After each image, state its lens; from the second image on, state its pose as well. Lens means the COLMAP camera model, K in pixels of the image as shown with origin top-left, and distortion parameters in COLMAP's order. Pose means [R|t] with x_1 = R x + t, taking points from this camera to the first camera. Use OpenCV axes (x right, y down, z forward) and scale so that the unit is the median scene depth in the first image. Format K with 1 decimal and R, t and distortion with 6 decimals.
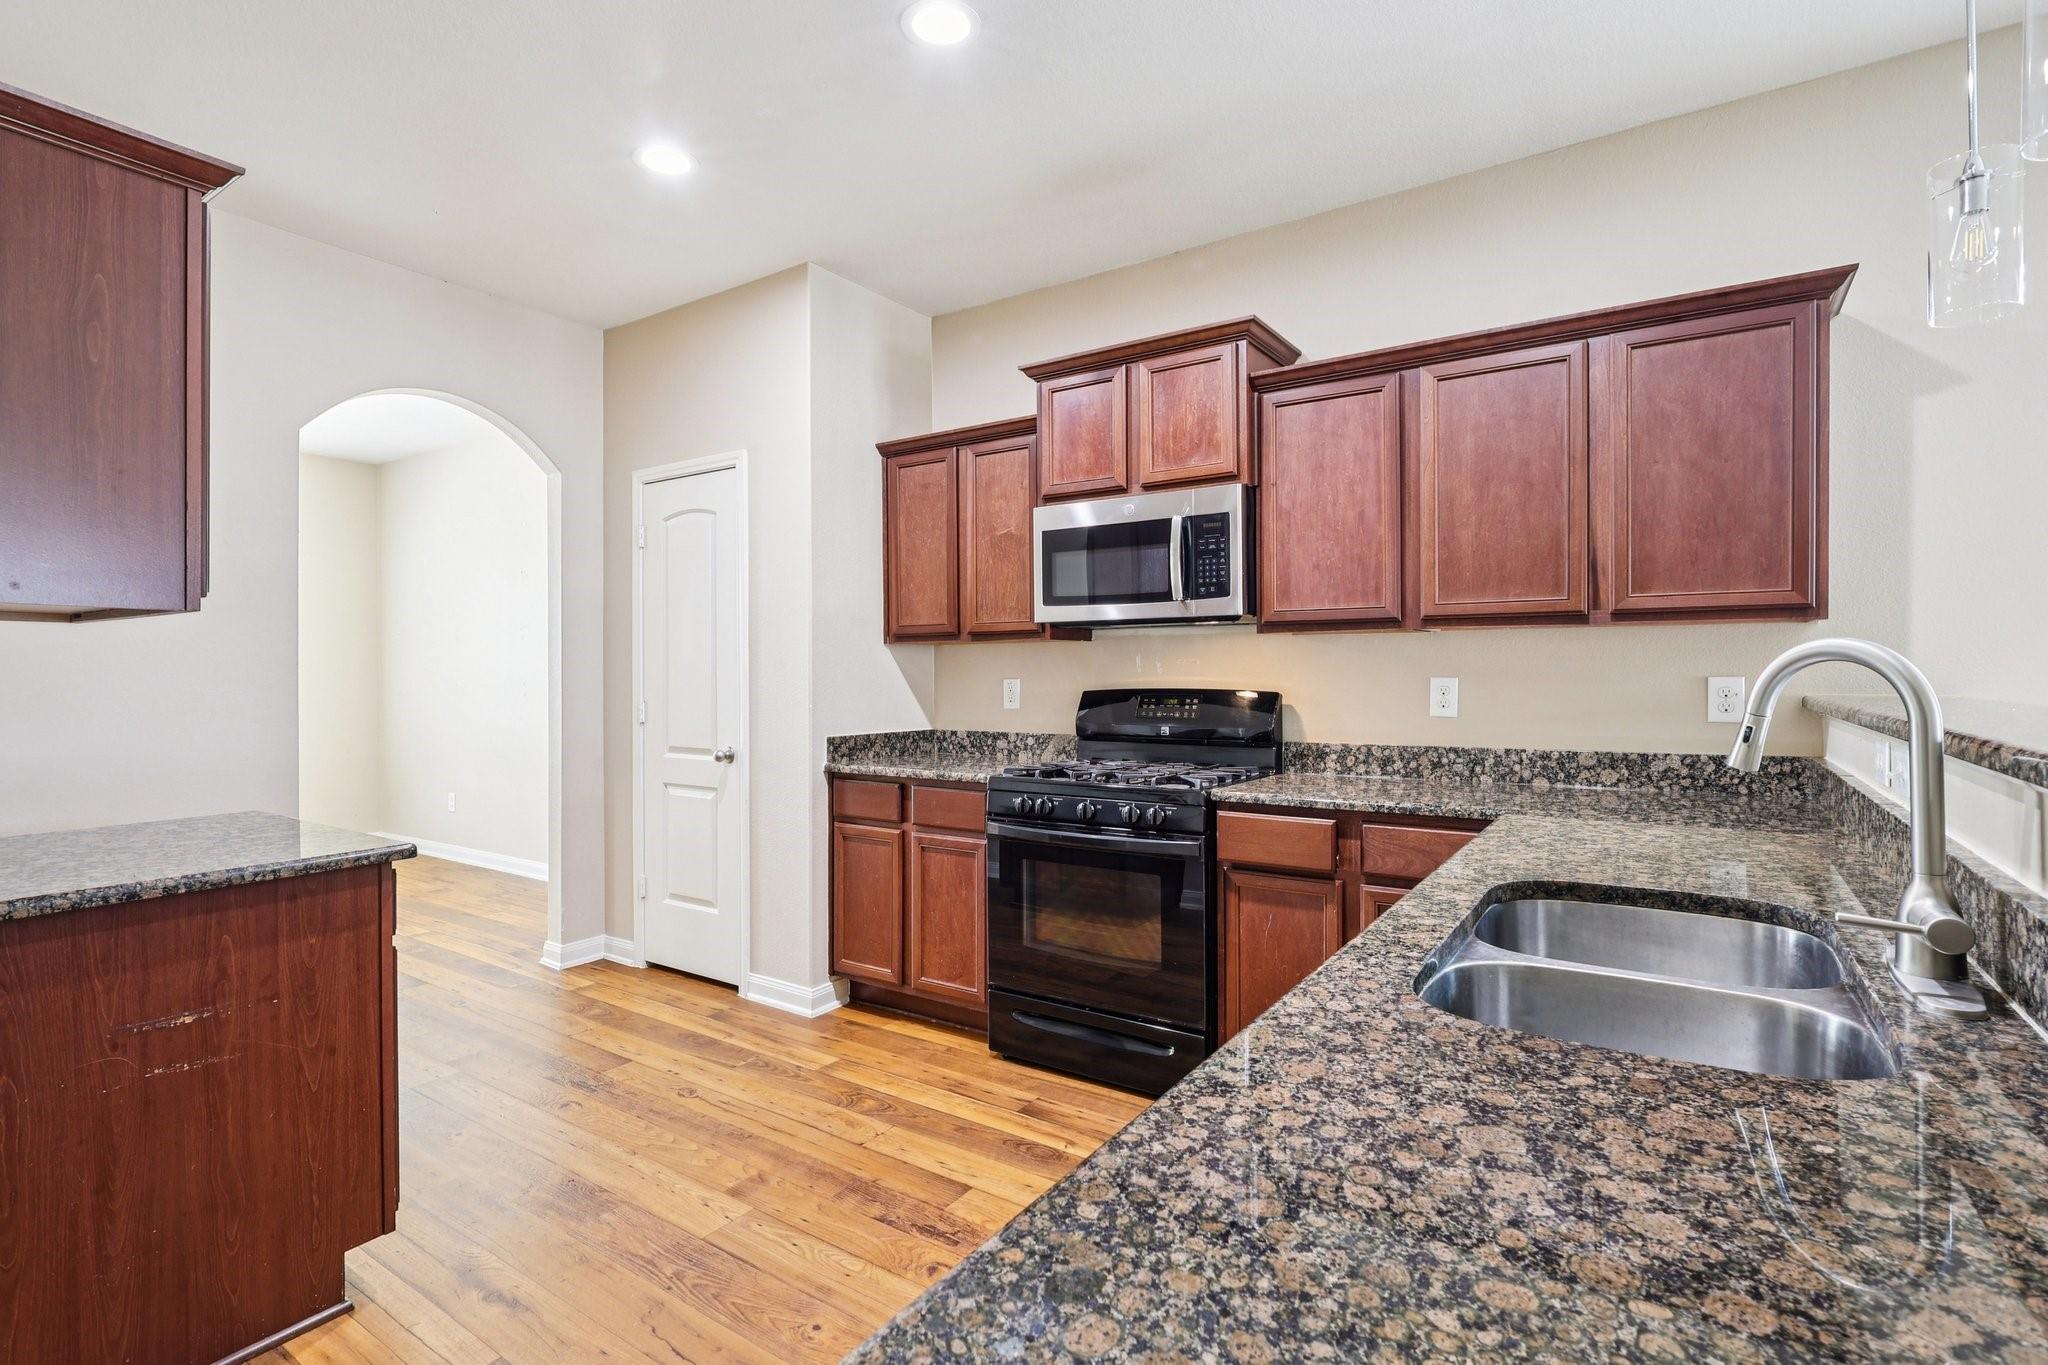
lens RADIAL K [[950.8, 0, 1010.9], [0, 950.8, 682.2], [0, 0, 1]] dist [-0.007161, 0.003615]
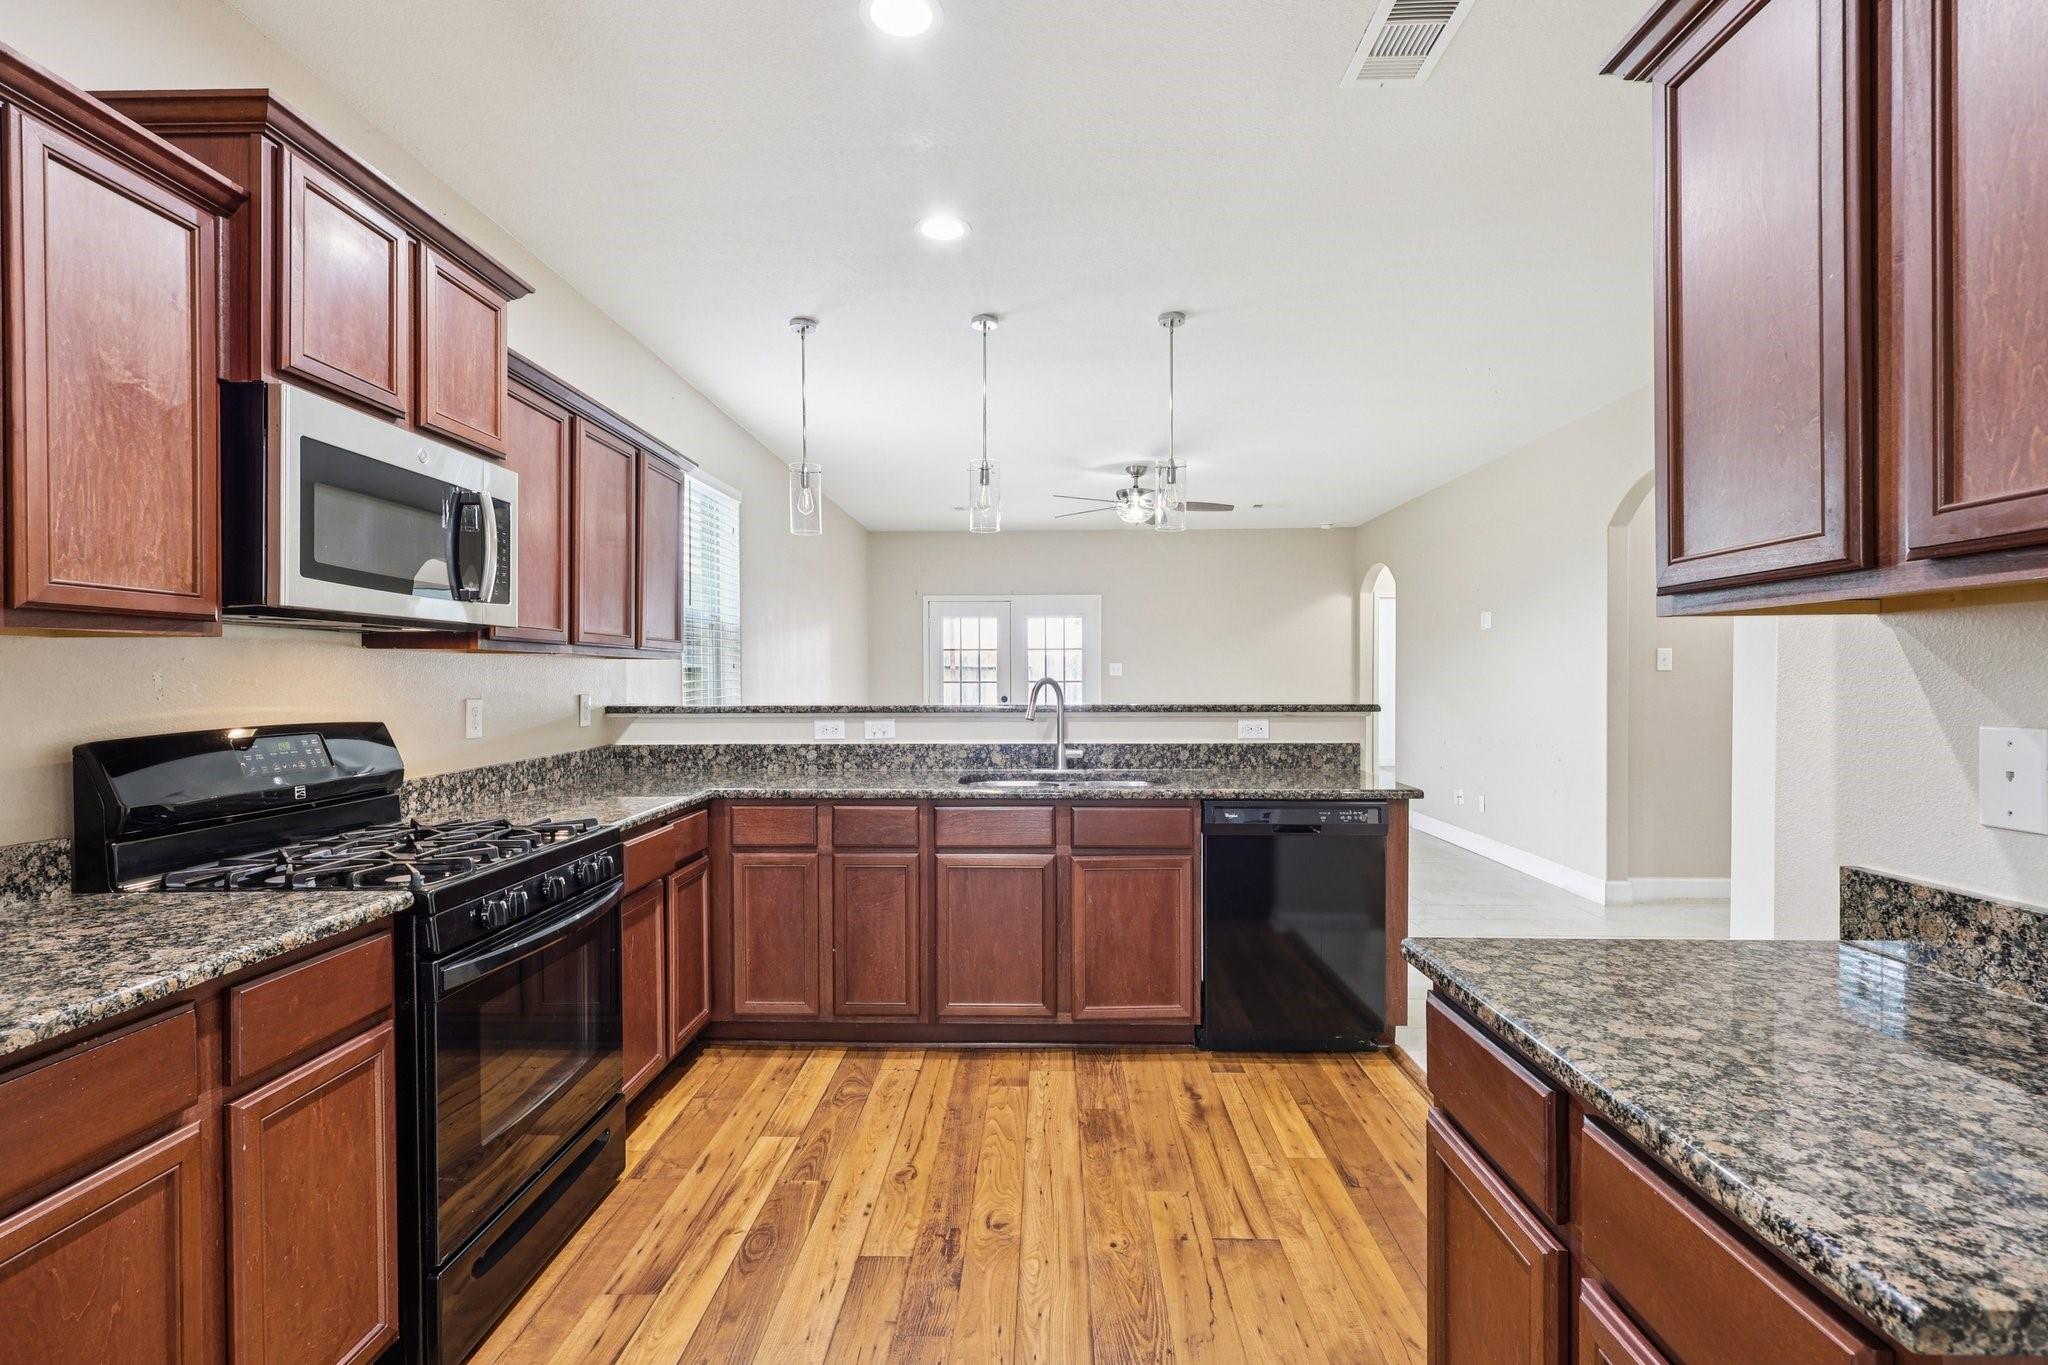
lens RADIAL K [[950.8, 0, 1024.4], [0, 950.8, 678.3], [0, 0, 1]] dist [-0.007161, 0.003615]
pose [[-0.540122, 0.005138, 0.841571, -0.705315], [0.013577, 0.999904, 0.002609, -0.021463], [-0.841477, 0.012836, -0.540140, 1.057443]]
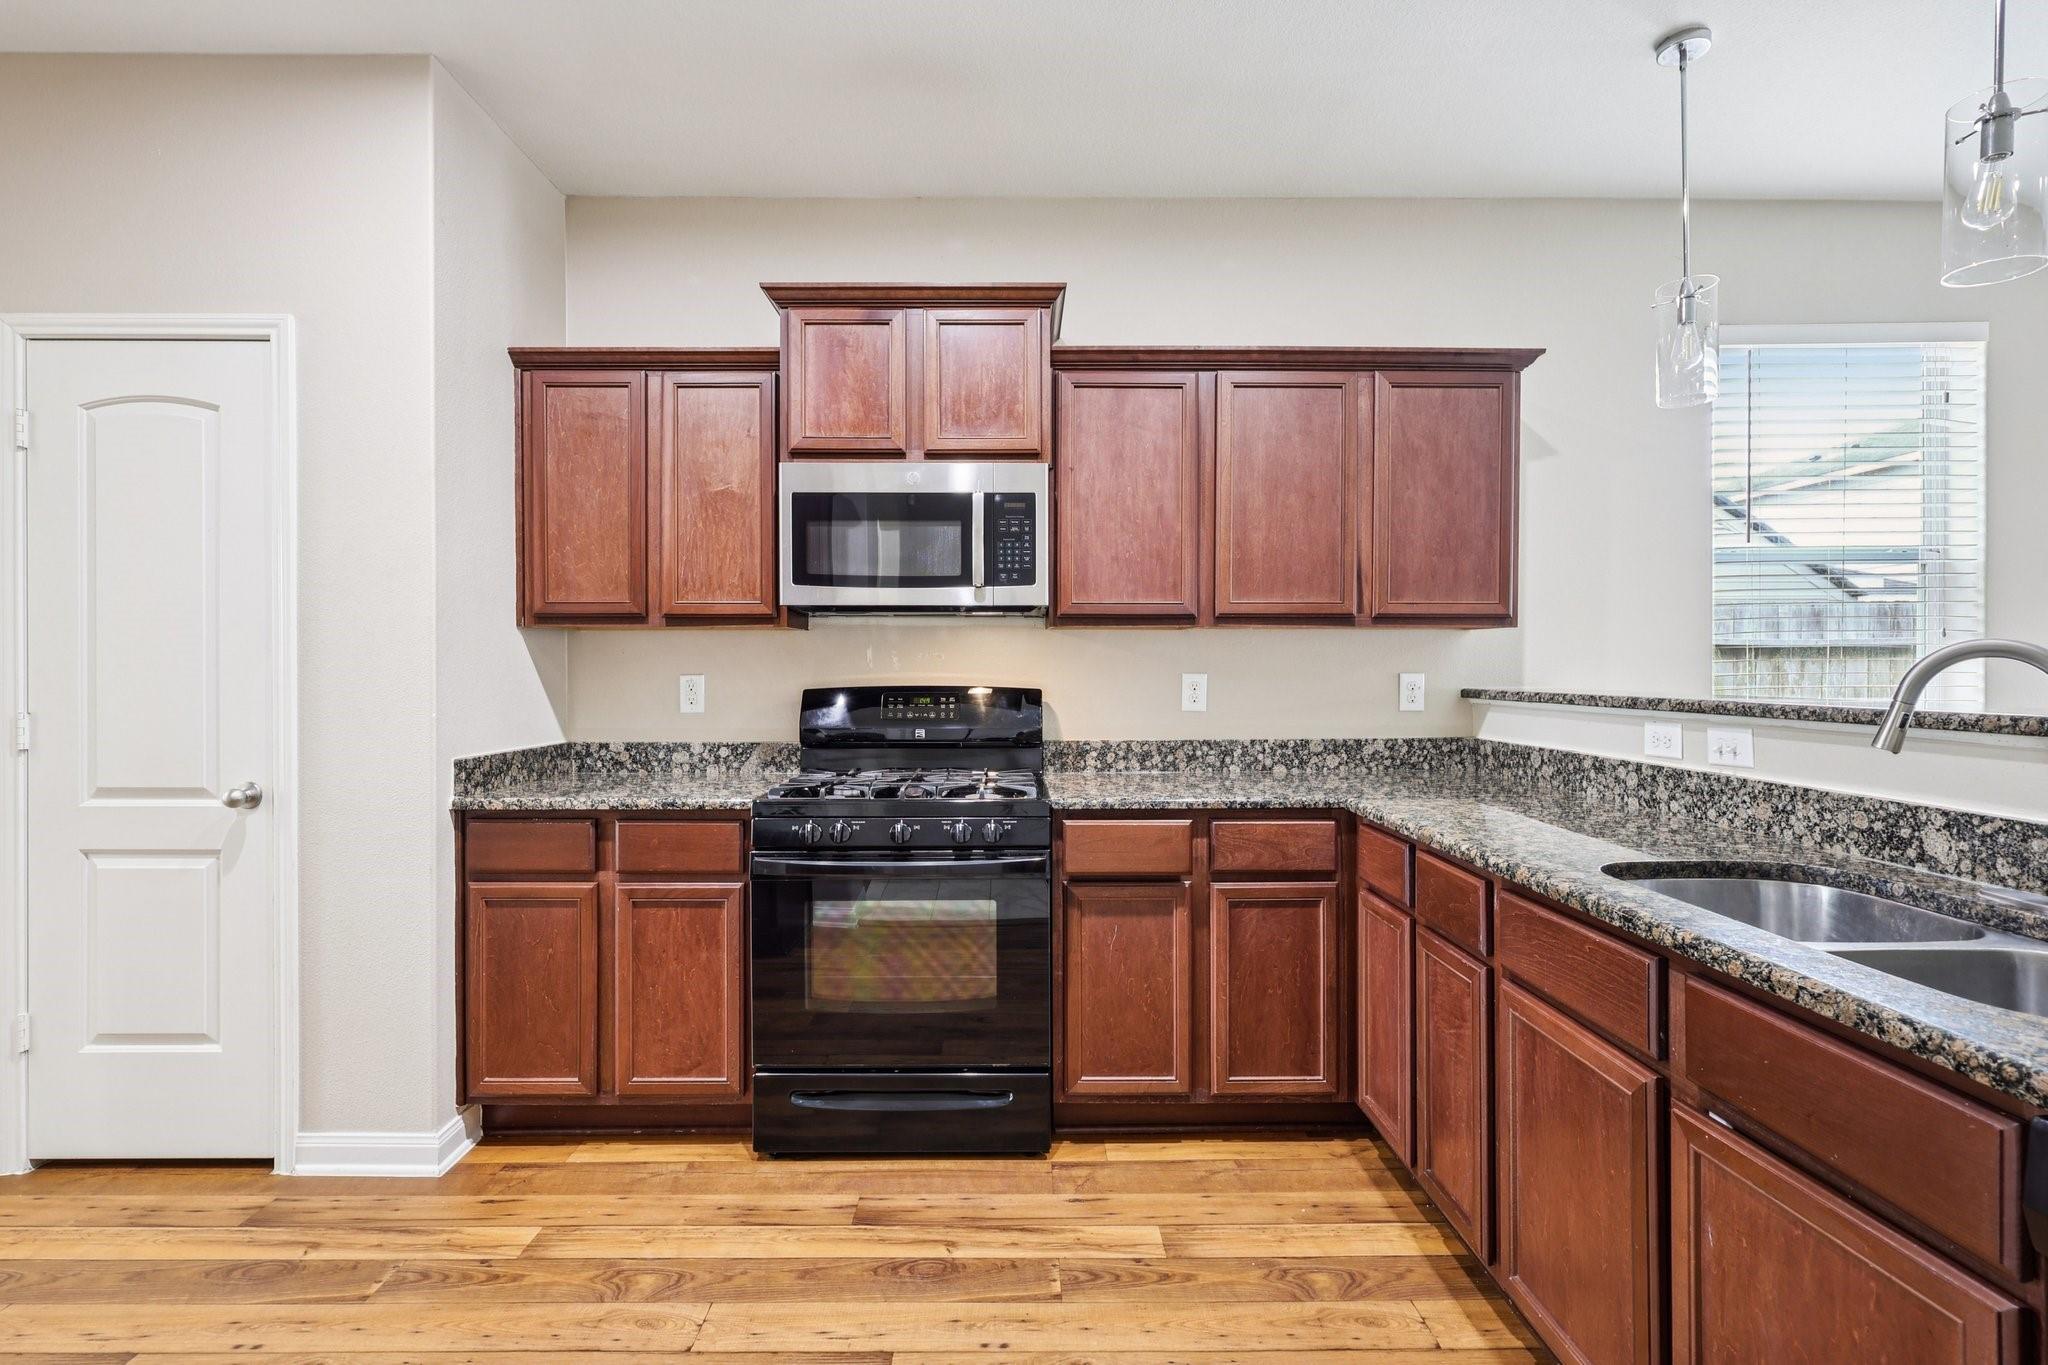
lens RADIAL K [[950.8, 0, 1010.8], [0, 950.8, 674.6], [0, 0, 1]] dist [-0.007161, 0.003615]
pose [[0.825522, -0.000671, 0.564369, -0.301667], [0.002163, 0.999996, -0.001975, -0.001915], [-0.564366, 0.002851, 0.825520, 0.252798]]
